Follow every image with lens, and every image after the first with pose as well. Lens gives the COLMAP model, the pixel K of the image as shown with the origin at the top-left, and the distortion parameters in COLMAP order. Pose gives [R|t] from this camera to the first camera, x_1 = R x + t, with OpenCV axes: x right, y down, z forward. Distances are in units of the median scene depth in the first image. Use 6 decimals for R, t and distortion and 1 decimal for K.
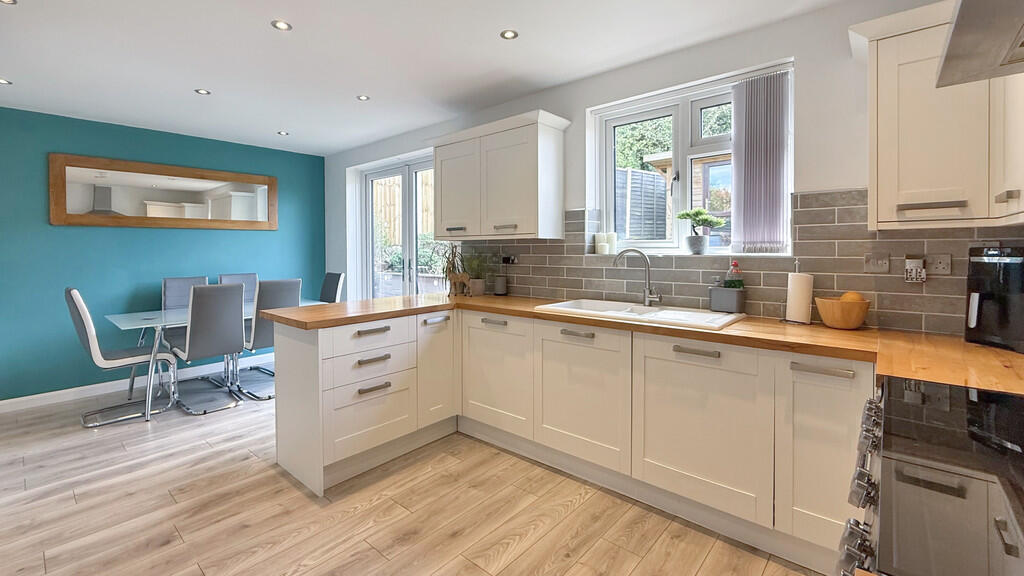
lens RADIAL K [[433.7, 0, 510.4], [0, 433.7, 260.5], [0, 0, 1]] dist [-0.000770, -0.000084]
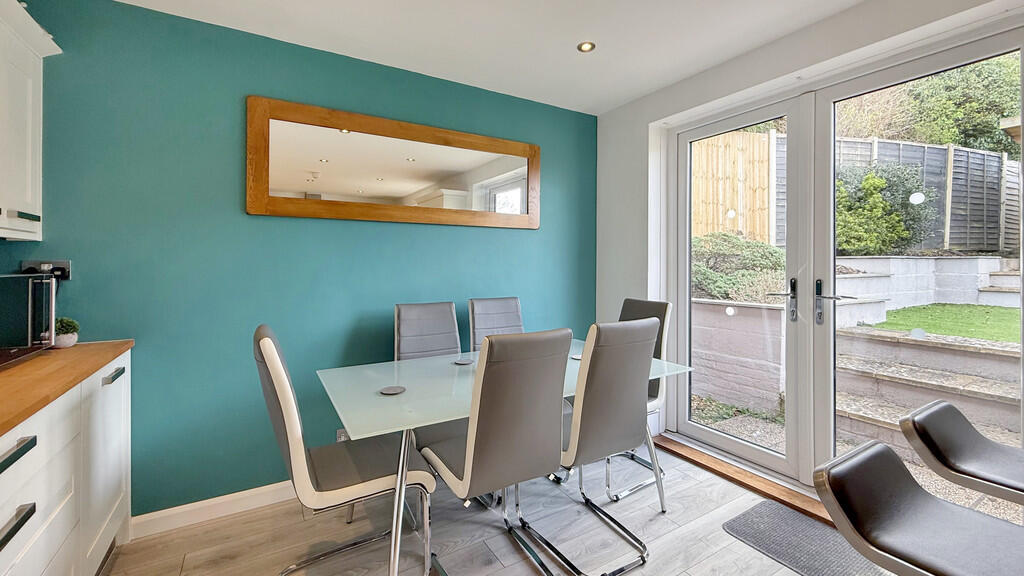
lens RADIAL K [[423.1, 0, 517.1], [0, 423.1, 267.2], [0, 0, 1]] dist [-0.000407, -0.000109]
pose [[0.955902, 0.008655, -0.293557, -0.781175], [-0.015004, 0.999700, -0.019385, -0.002834], [0.293301, 0.022935, 0.955745, 0.812696]]
